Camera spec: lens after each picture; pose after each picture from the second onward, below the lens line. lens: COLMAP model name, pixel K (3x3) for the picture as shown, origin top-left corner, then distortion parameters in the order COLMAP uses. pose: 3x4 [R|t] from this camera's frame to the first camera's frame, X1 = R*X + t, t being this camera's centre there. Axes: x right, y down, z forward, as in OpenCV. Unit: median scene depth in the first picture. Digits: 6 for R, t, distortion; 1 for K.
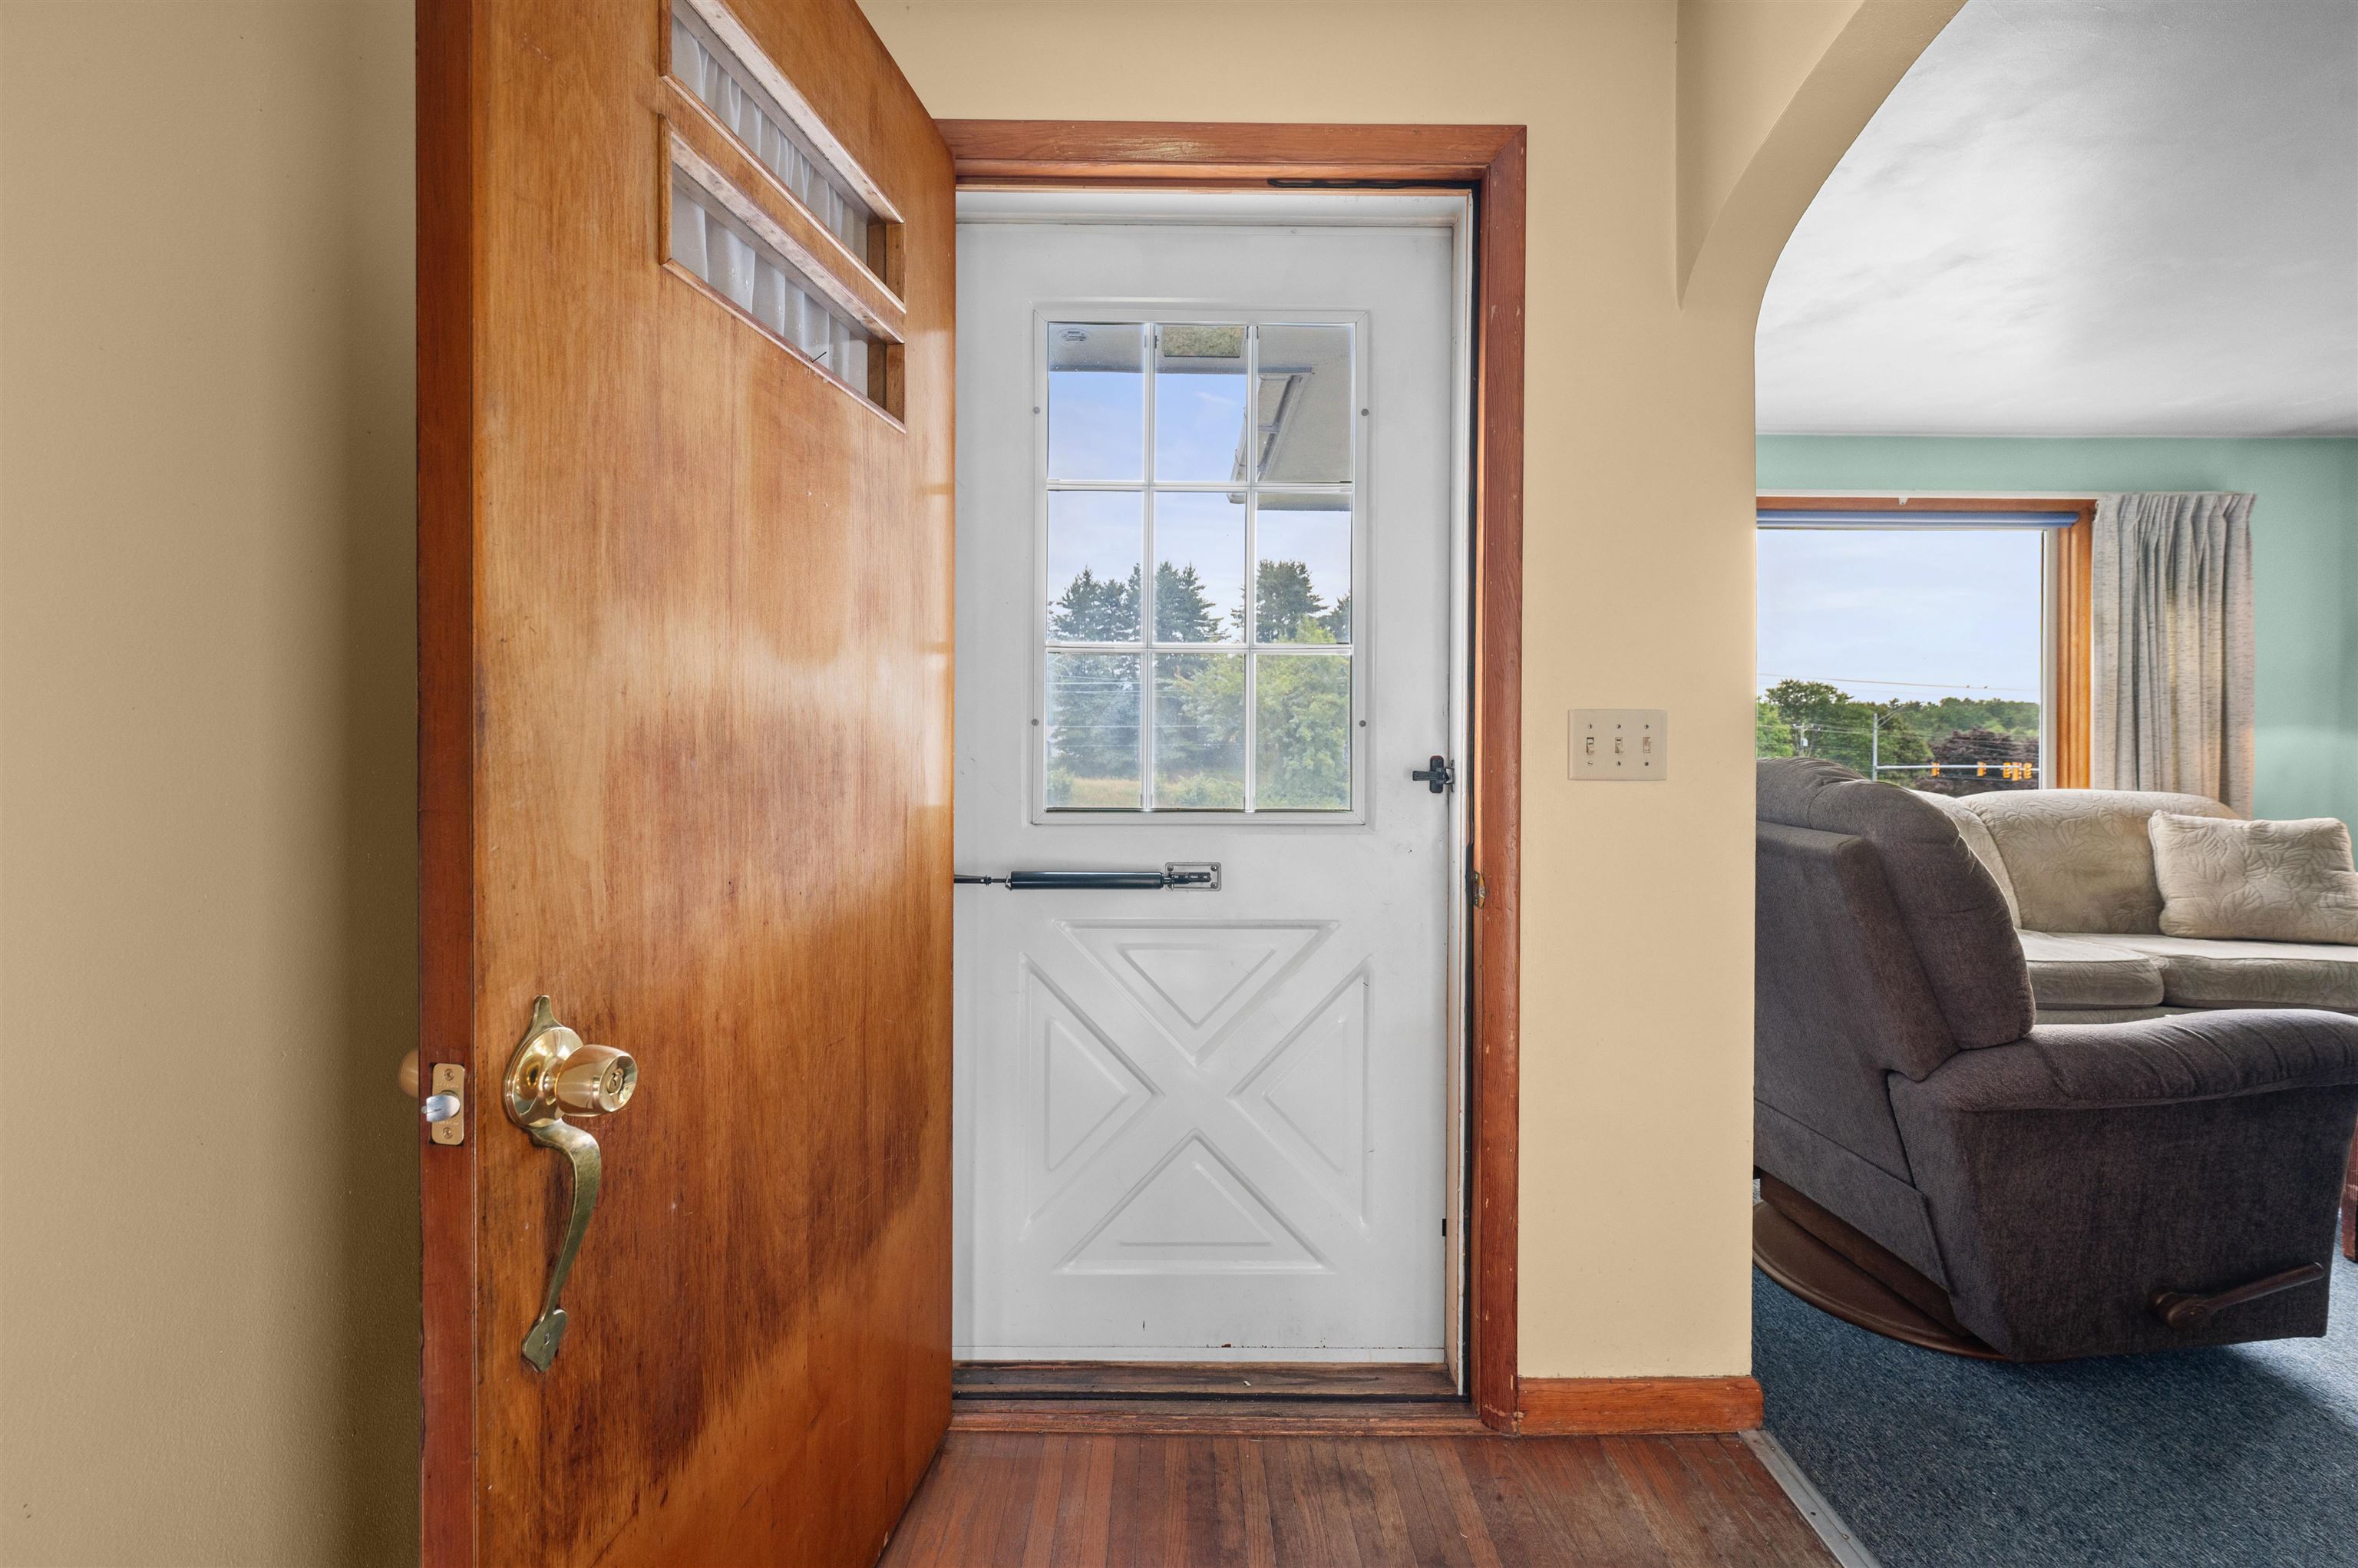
lens RADIAL K [[997.3, 0, 1182.3], [0, 997.3, 734.8], [0, 0, 1]] dist [-0.001113, 0.000468]
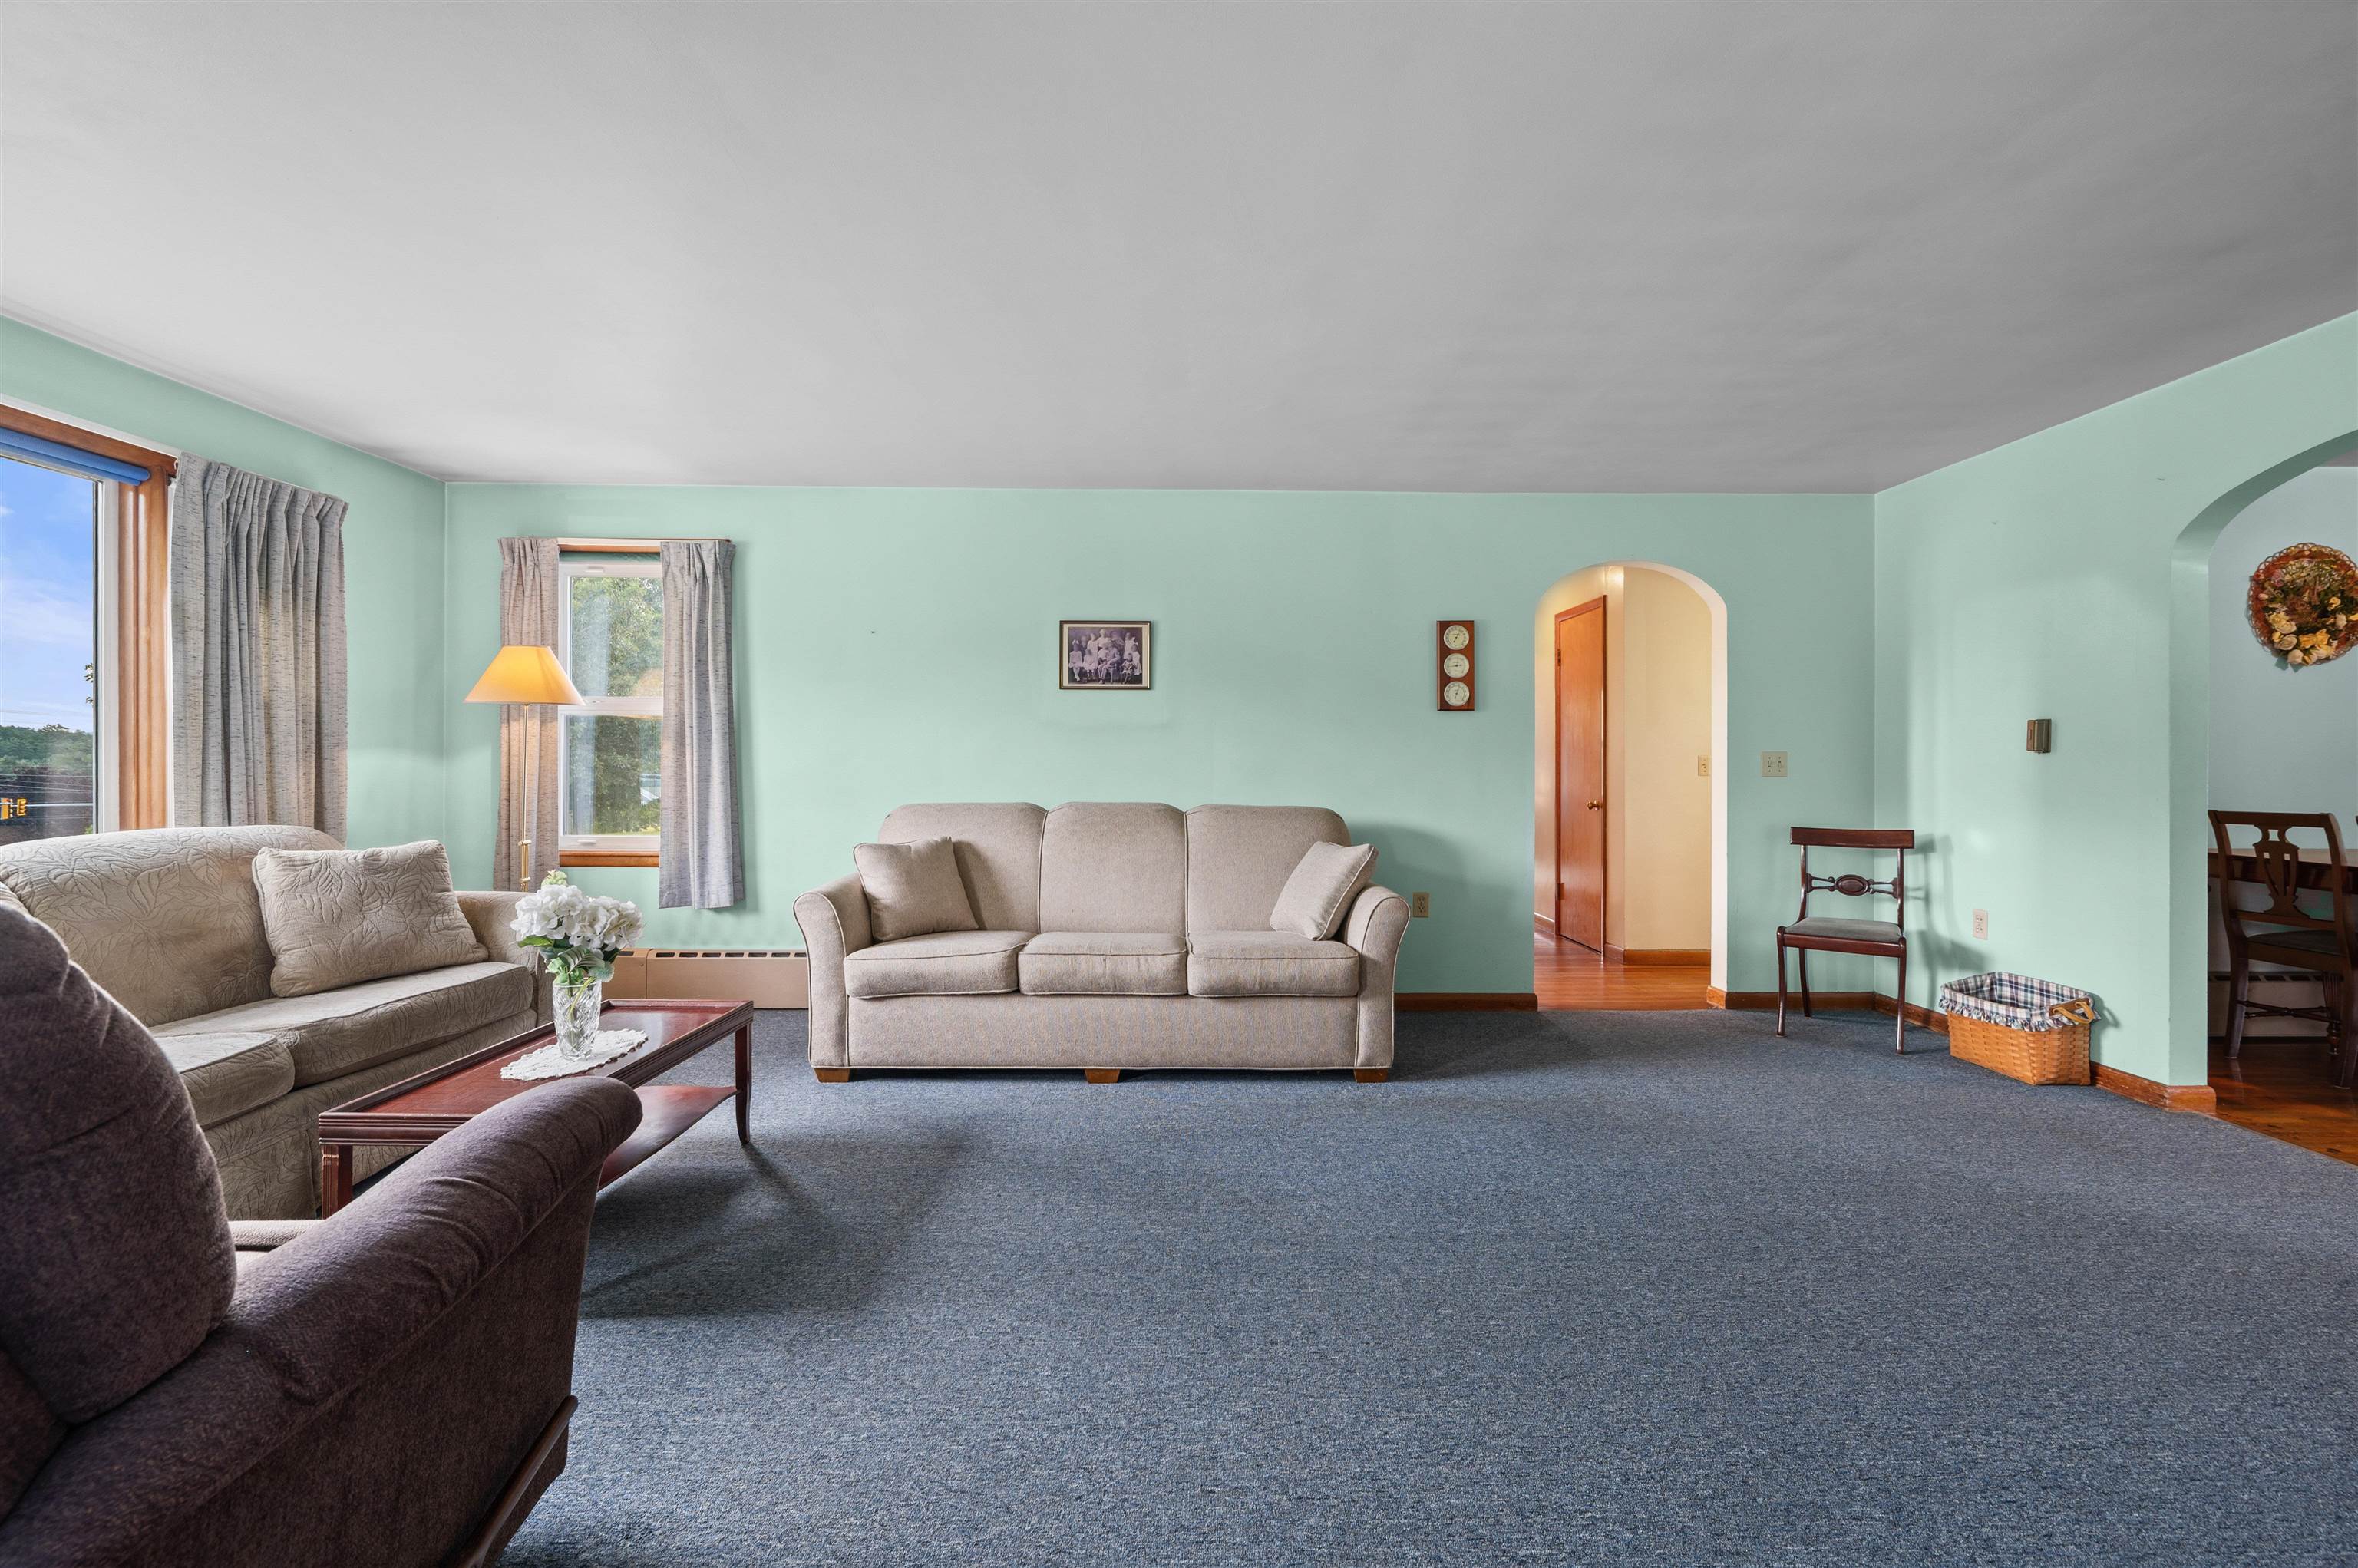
lens RADIAL K [[982.0, 0, 1183.6], [0, 982.0, 763.4], [0, 0, 1]] dist [-0.002363, 0.000241]
pose [[-0.003448, -0.005579, 0.999978, 0.143124], [0.006335, 0.999964, 0.005601, 0.005467], [-0.999974, 0.006354, -0.003413, 0.211315]]
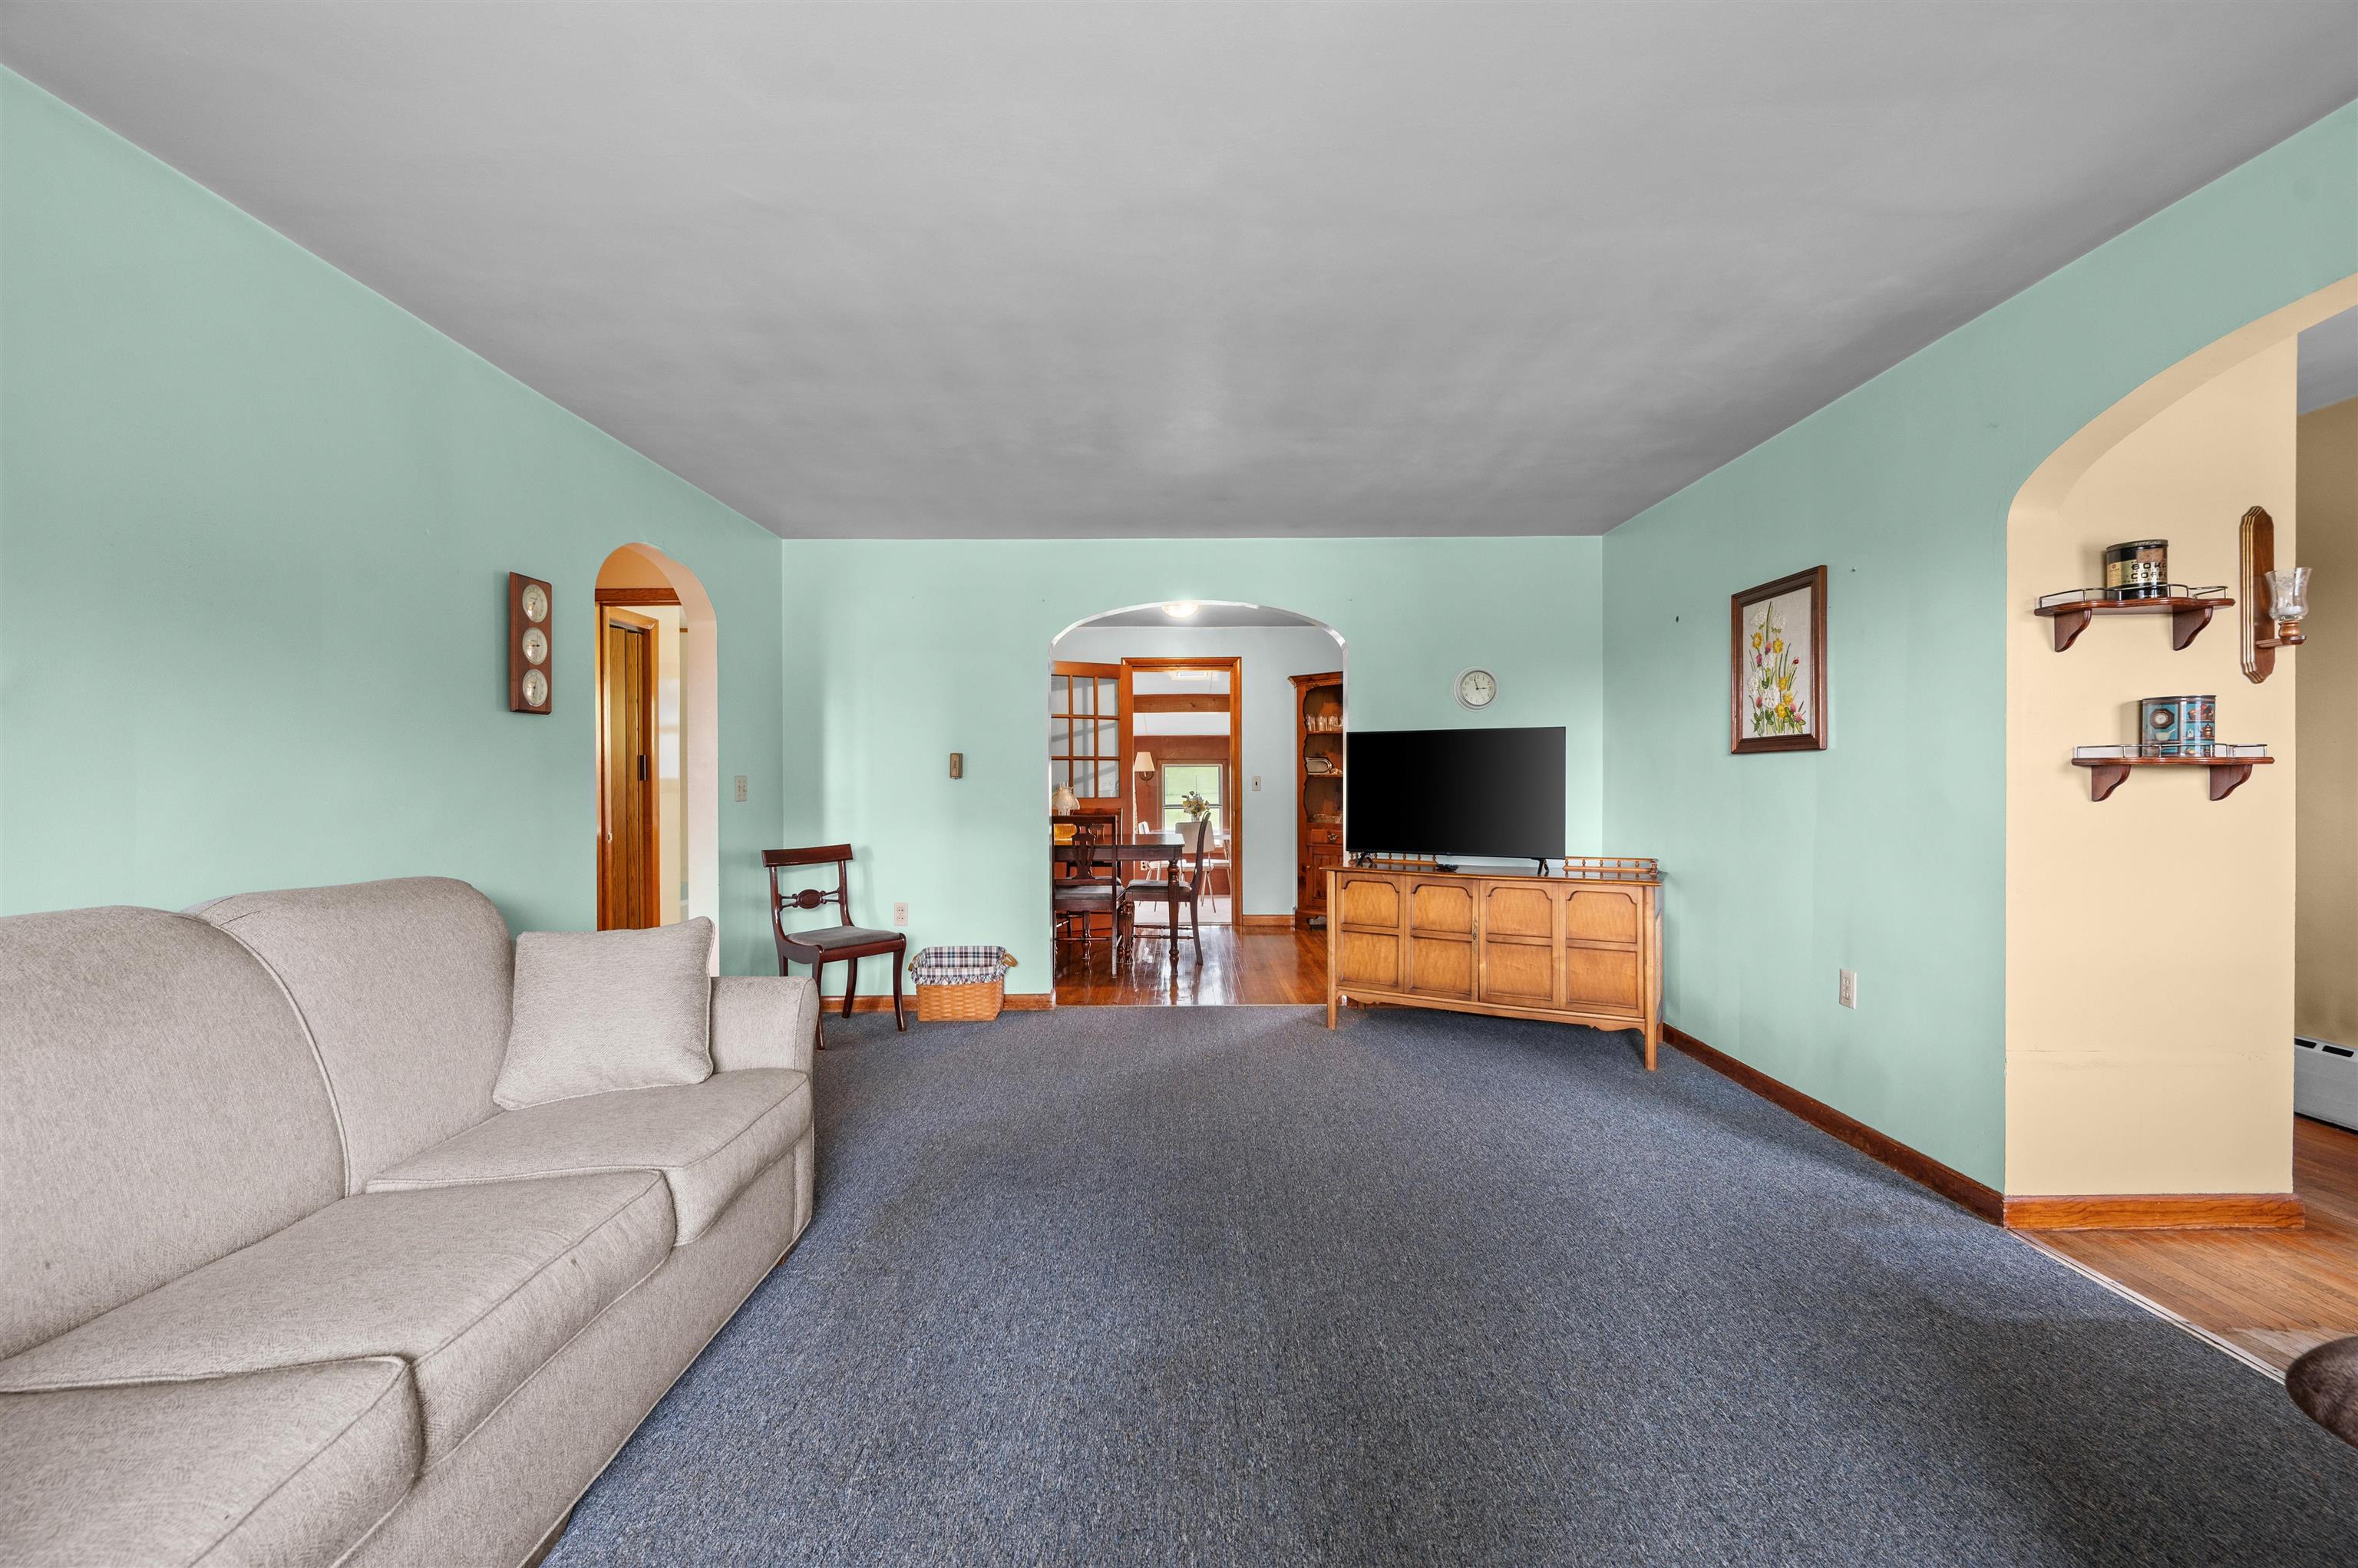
lens RADIAL K [[982.0, 0, 1183.6], [0, 982.0, 763.4], [0, 0, 1]] dist [-0.002363, 0.000241]
pose [[-0.999994, -0.001901, 0.002934, 0.760548], [-0.001927, 0.999957, -0.009118, -0.001763], [-0.002916, -0.009123, -0.999954, 0.642590]]
